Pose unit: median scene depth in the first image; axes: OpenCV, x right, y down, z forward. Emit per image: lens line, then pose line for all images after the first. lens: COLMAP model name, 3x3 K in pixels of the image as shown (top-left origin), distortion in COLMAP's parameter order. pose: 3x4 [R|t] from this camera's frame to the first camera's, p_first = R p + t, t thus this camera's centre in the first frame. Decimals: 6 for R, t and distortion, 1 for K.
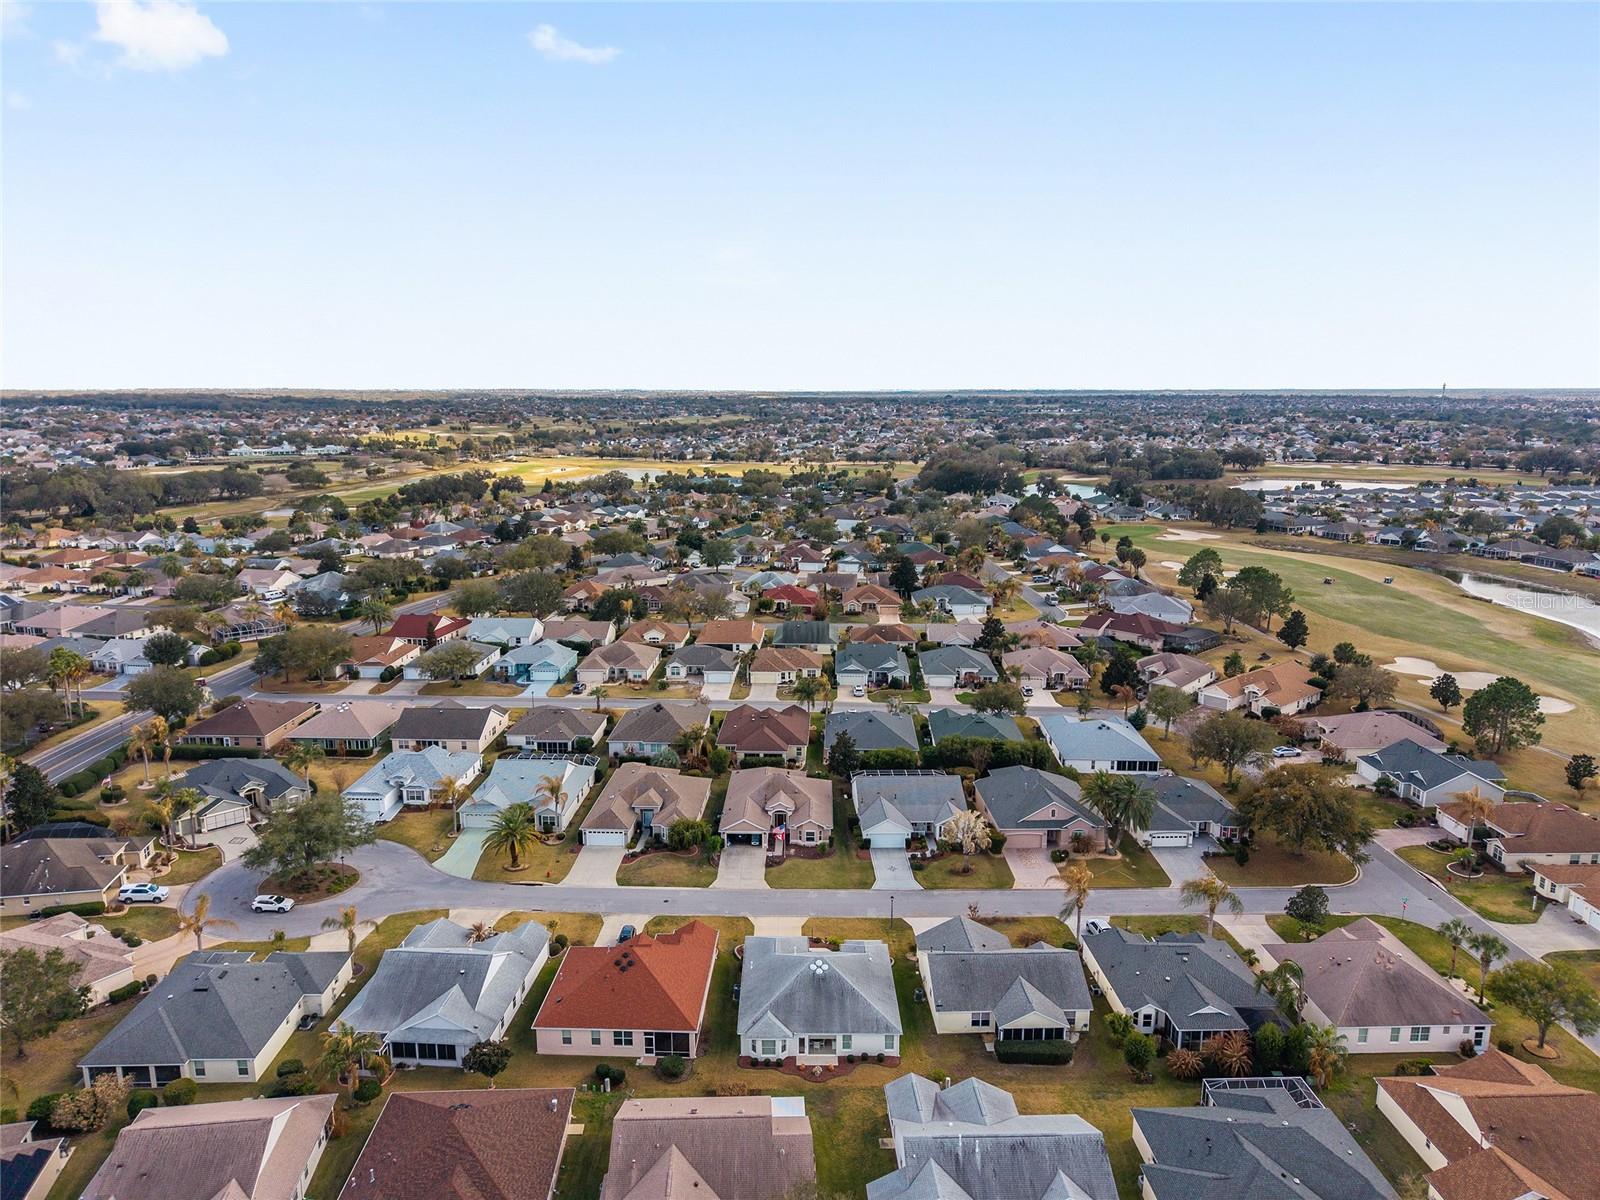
lens RADIAL K [[1072.4, 0, 790.2], [0, 1072.4, 598.2], [0, 0, 1]] dist [0.043842, -0.048462]
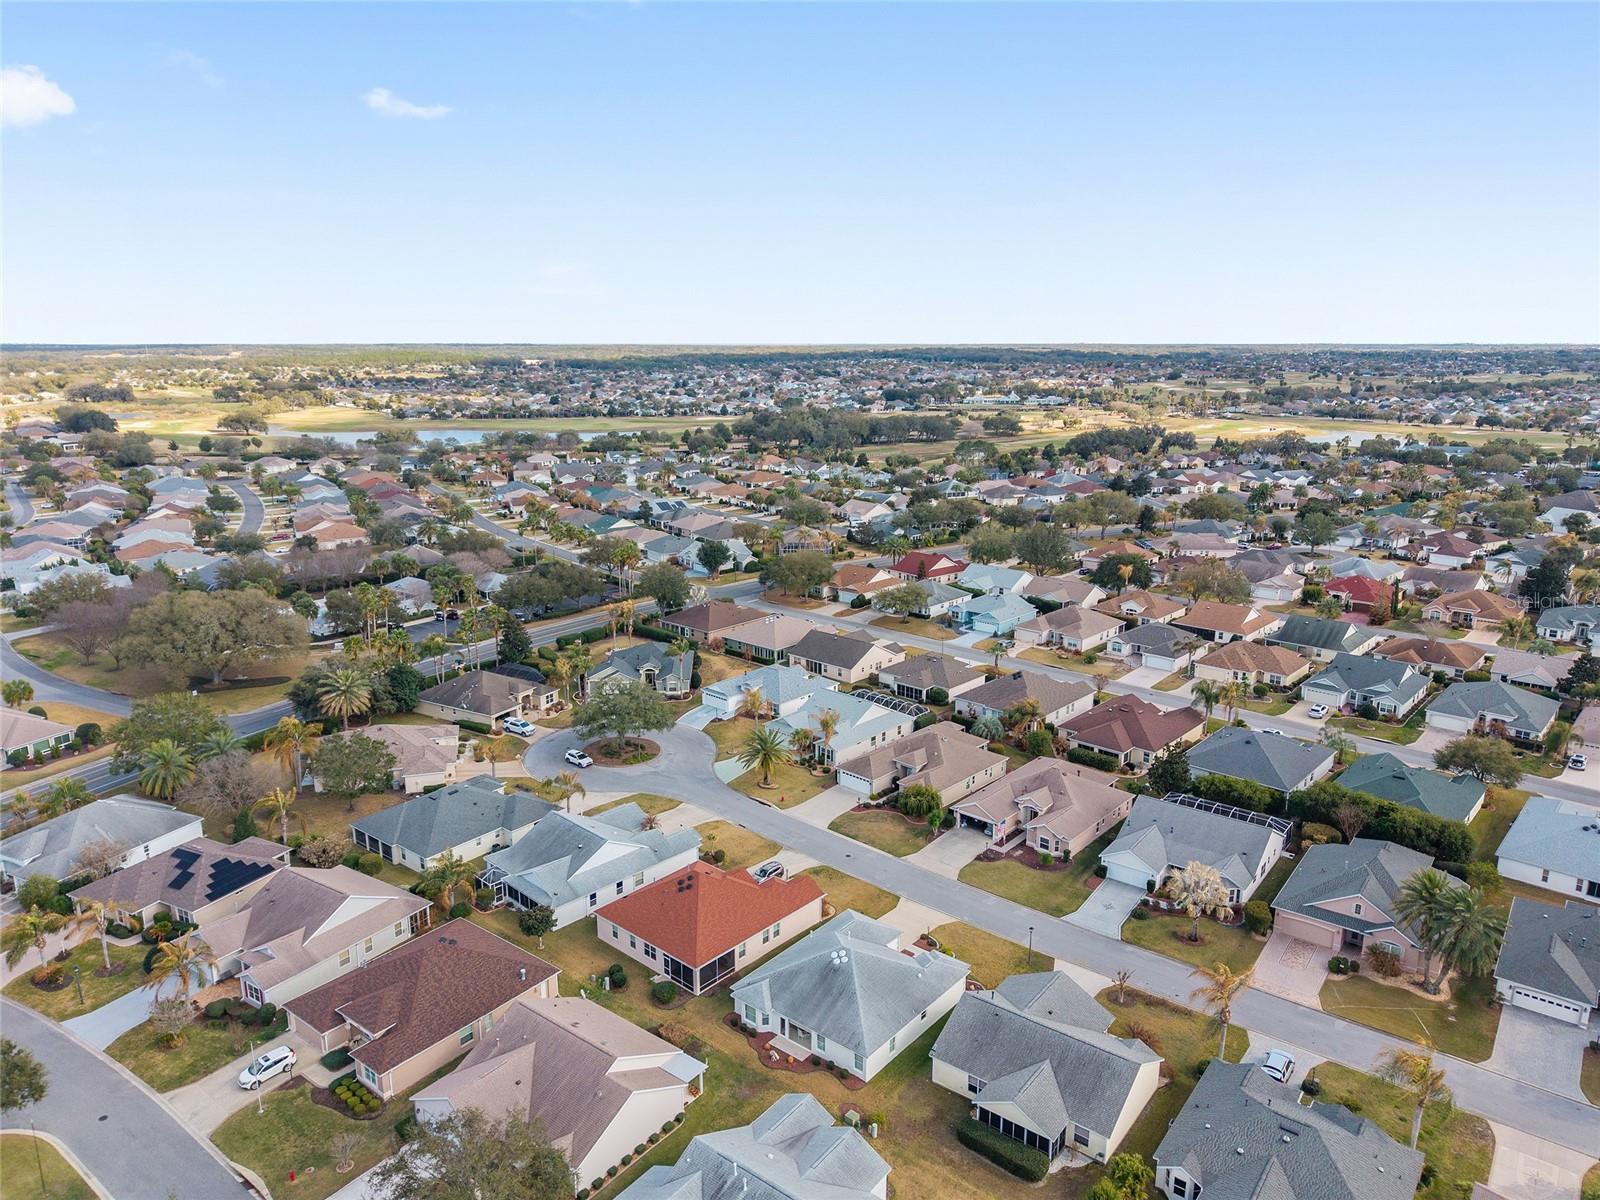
lens RADIAL K [[1072.4, 0, 783.7], [0, 1072.4, 598.5], [0, 0, 1]] dist [0.043842, -0.048462]
pose [[0.765035, 0.148862, -0.626547, 0.375113], [-0.123654, 0.988769, 0.083938, -0.021207], [0.632005, 0.013259, 0.774851, 0.187715]]
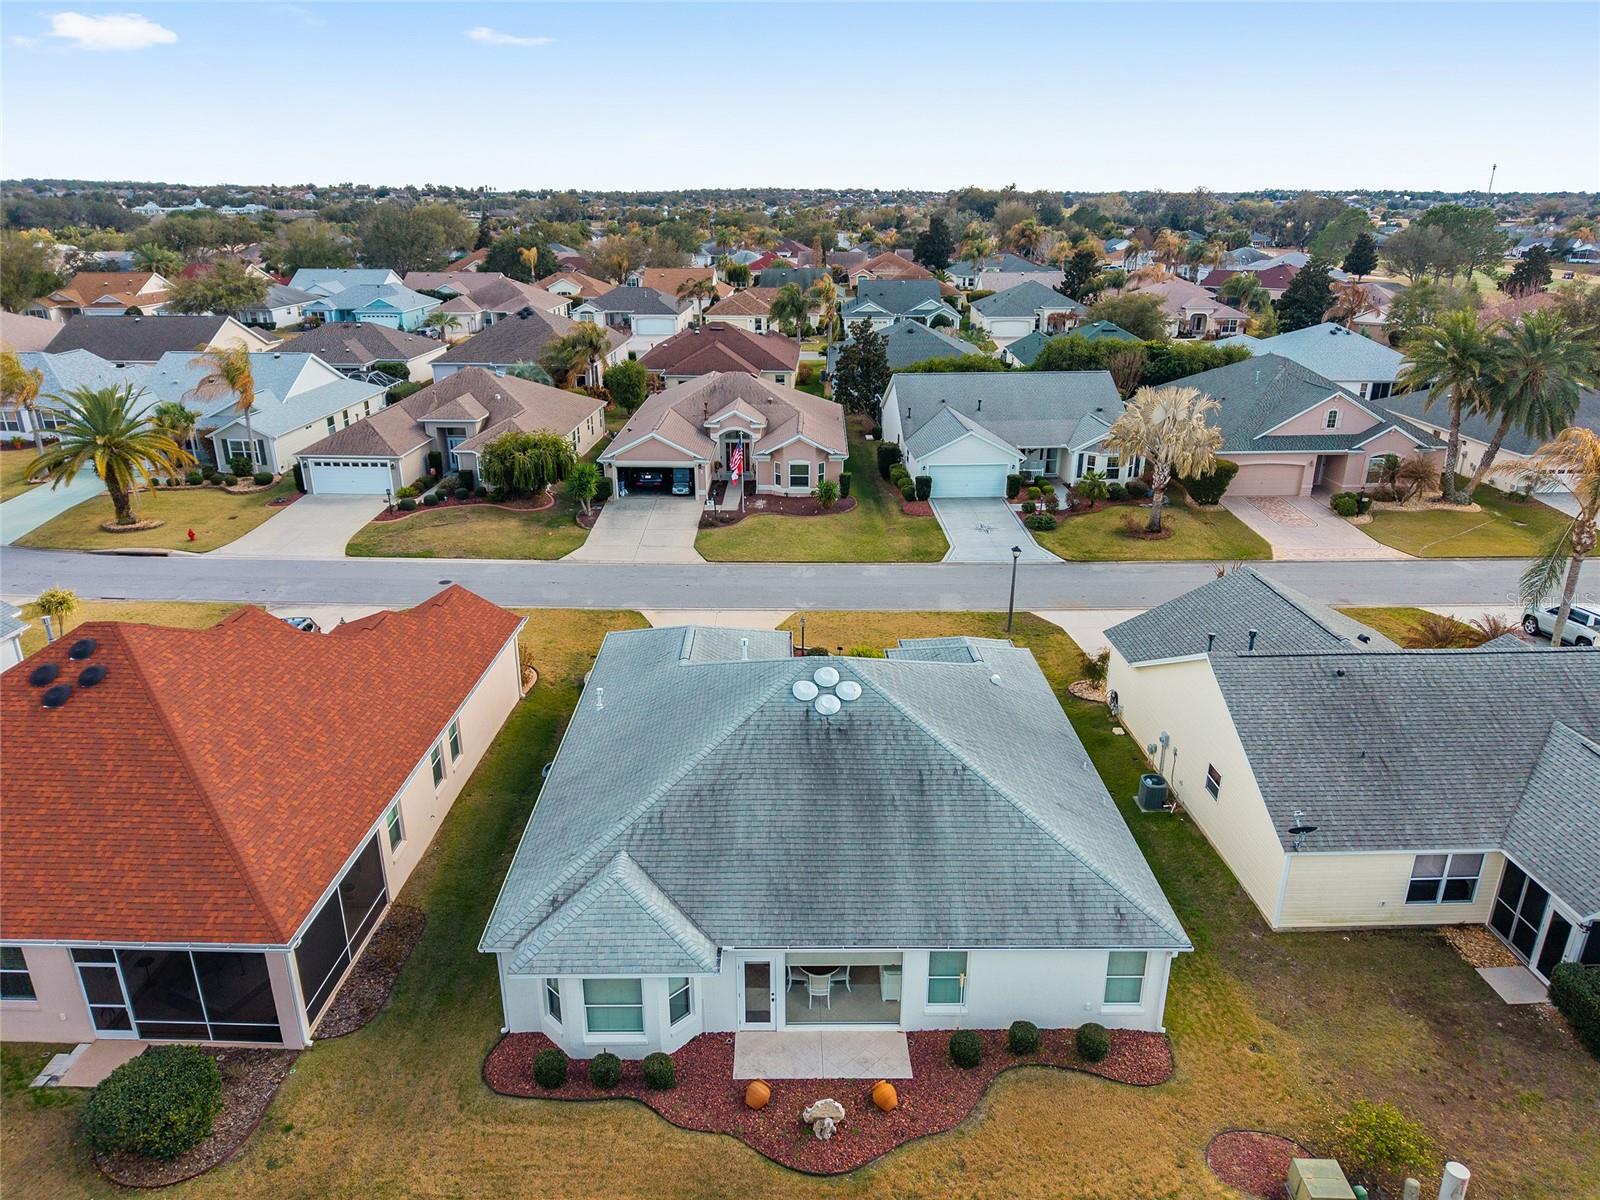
lens RADIAL K [[1072.4, 0, 789.1], [0, 1072.4, 595.9], [0, 0, 1]] dist [0.043842, -0.048462]
pose [[0.999978, -0.003569, 0.005512, 0.011618], [0.002657, 0.987534, 0.157382, 0.201225], [-0.006005, -0.157364, 0.987522, 0.538712]]
